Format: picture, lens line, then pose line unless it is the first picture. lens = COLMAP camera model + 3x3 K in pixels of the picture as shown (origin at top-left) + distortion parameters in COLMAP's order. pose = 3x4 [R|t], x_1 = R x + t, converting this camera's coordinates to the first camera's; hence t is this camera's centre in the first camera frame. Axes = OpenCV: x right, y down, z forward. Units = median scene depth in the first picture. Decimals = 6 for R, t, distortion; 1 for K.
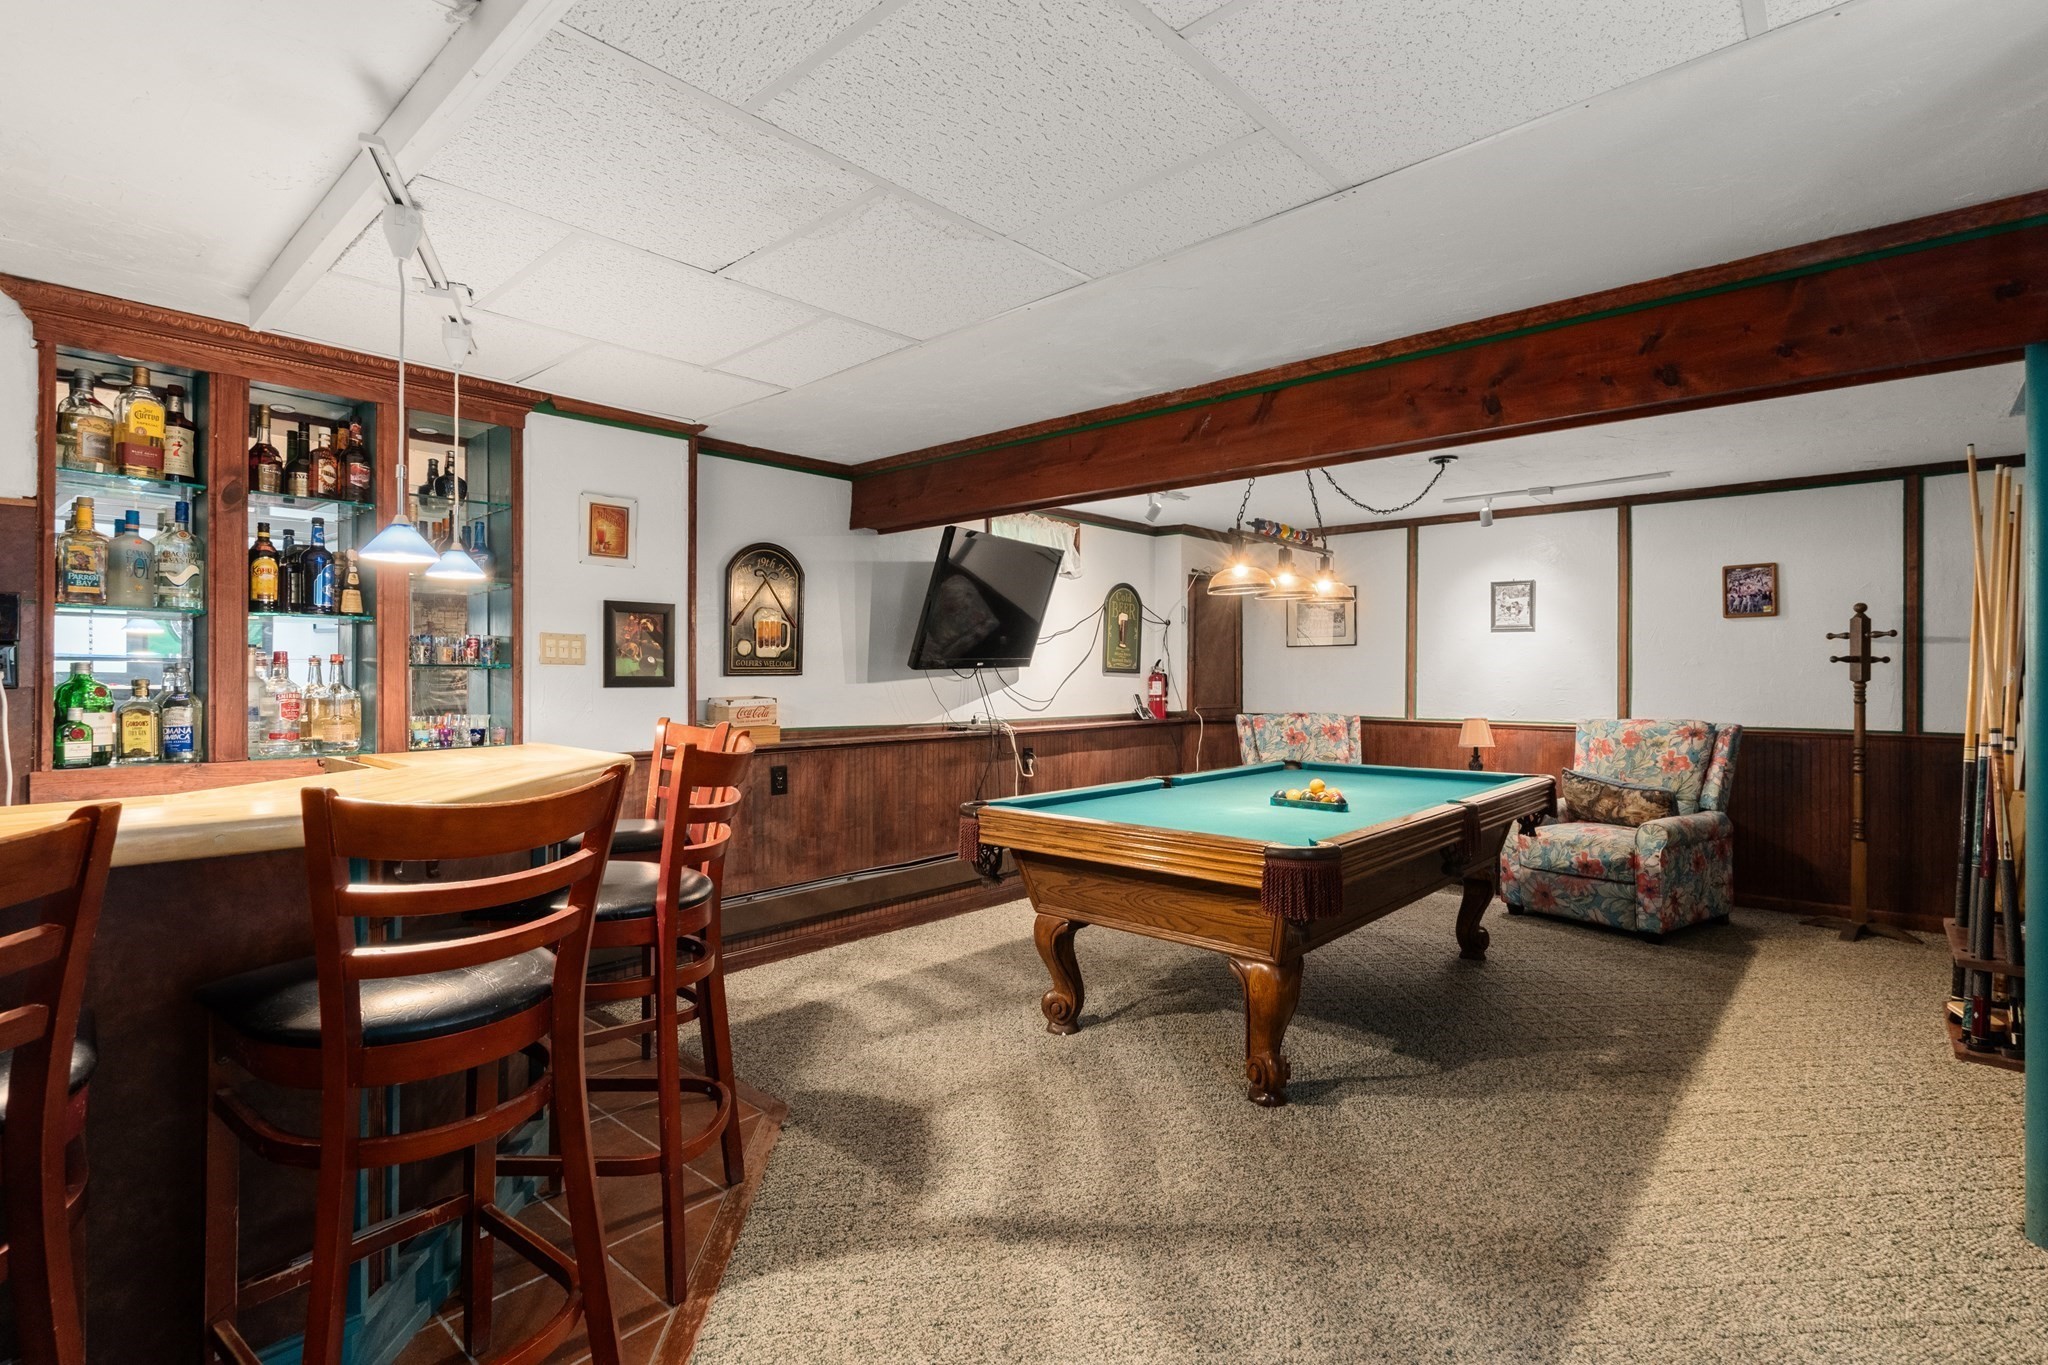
lens RADIAL K [[961.4, 0, 1030.3], [0, 961.4, 686.9], [0, 0, 1]] dist [0.001121, -0.000114]
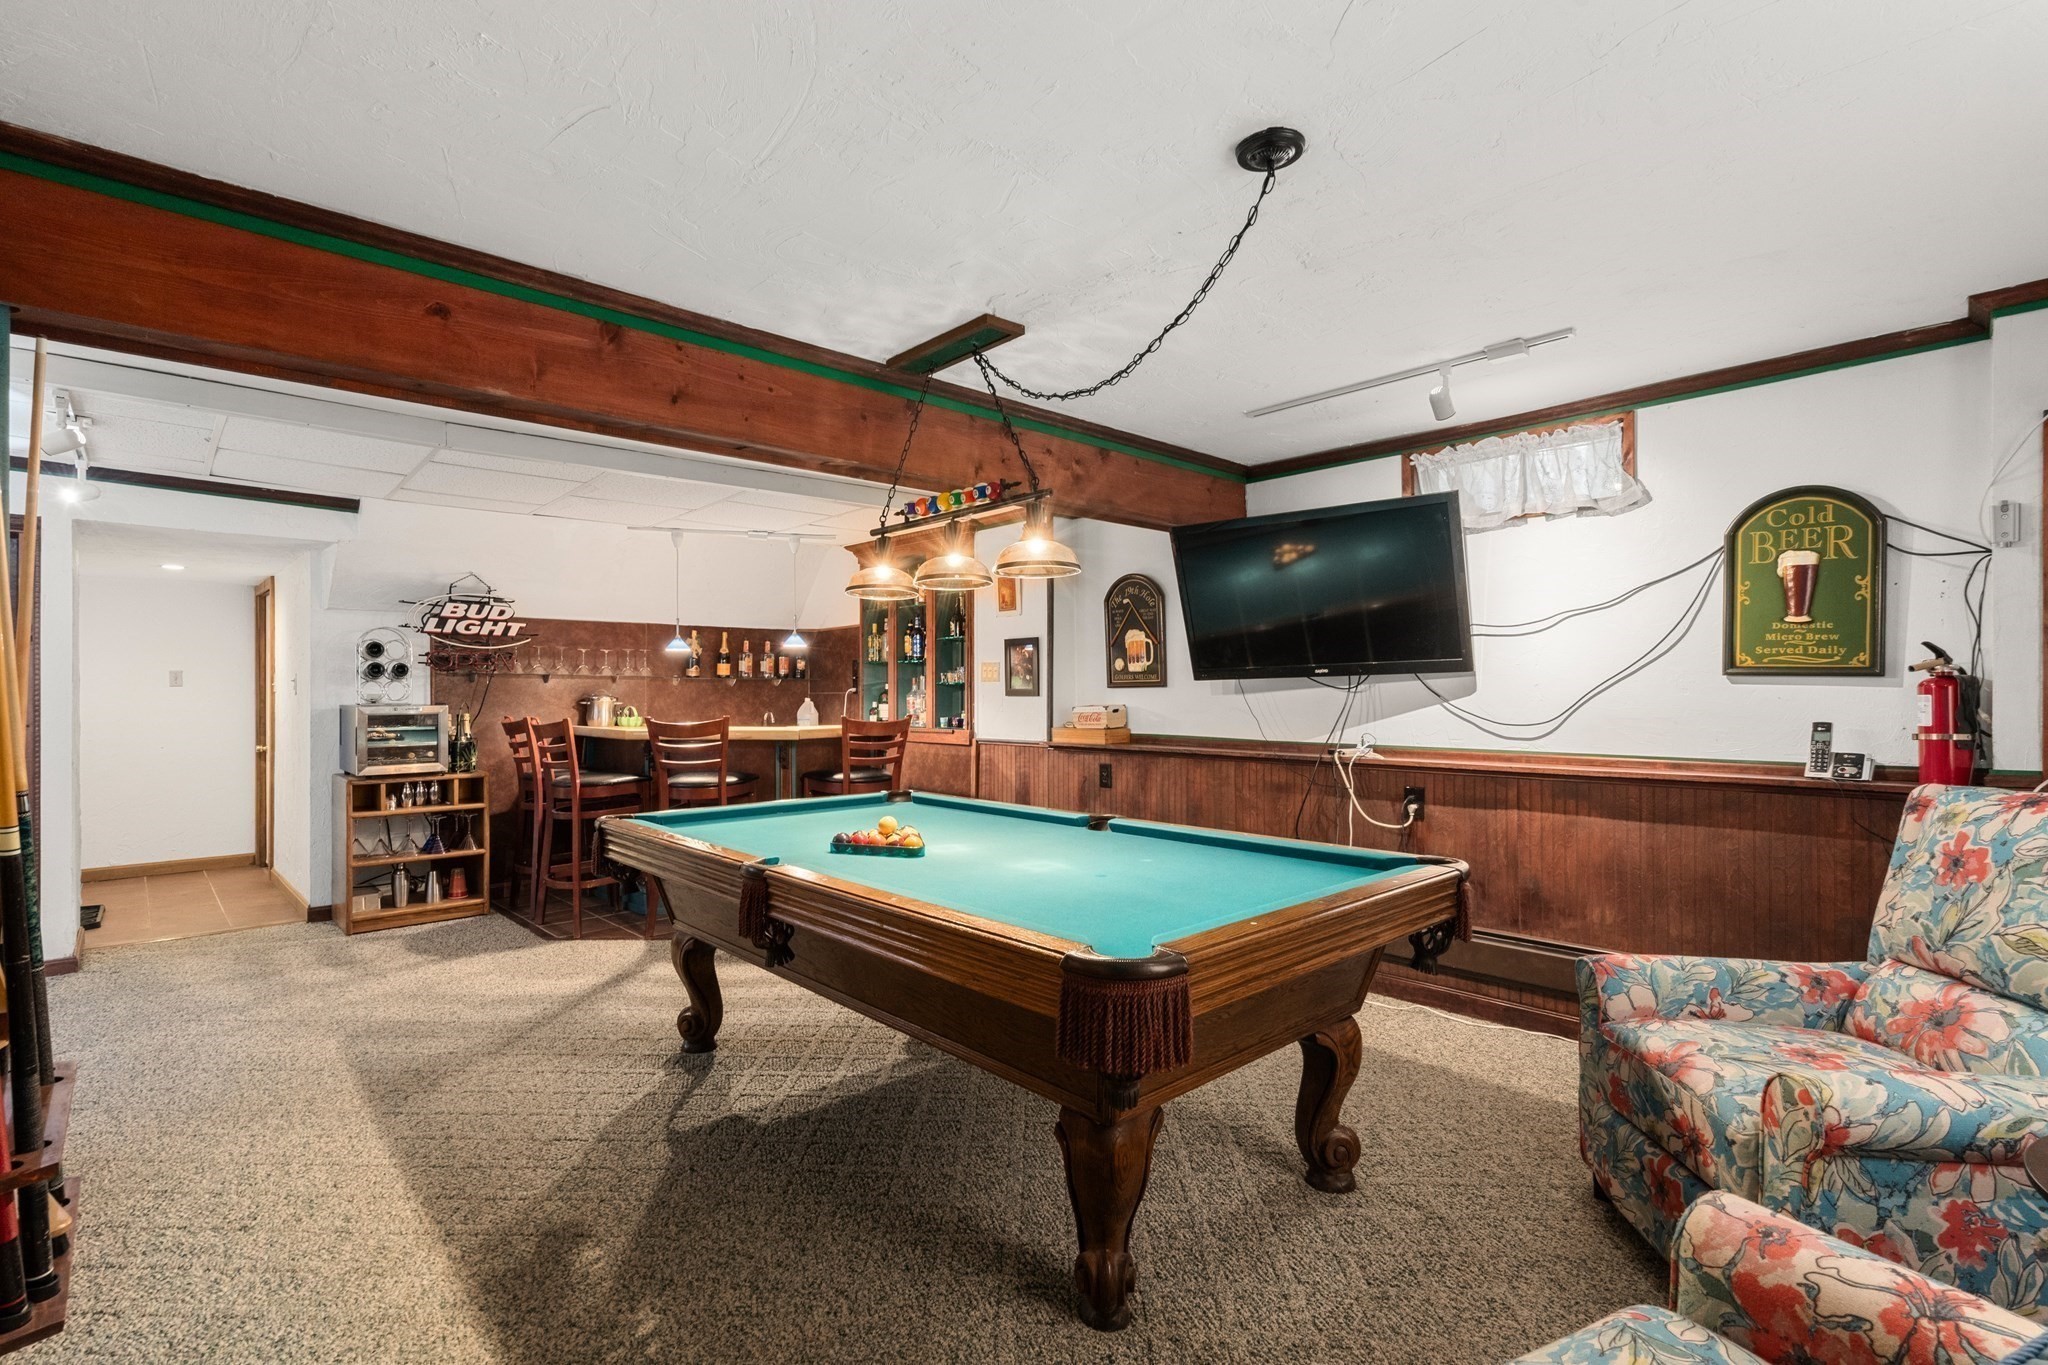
lens RADIAL K [[961.4, 0, 1031.3], [0, 961.4, 687.0], [0, 0, 1]] dist [0.001121, -0.000114]
pose [[-0.108812, -0.005310, -0.994048, 0.926245], [-0.006880, 0.999966, -0.004589, -0.006427], [0.994039, 0.006339, -0.108845, 1.032841]]
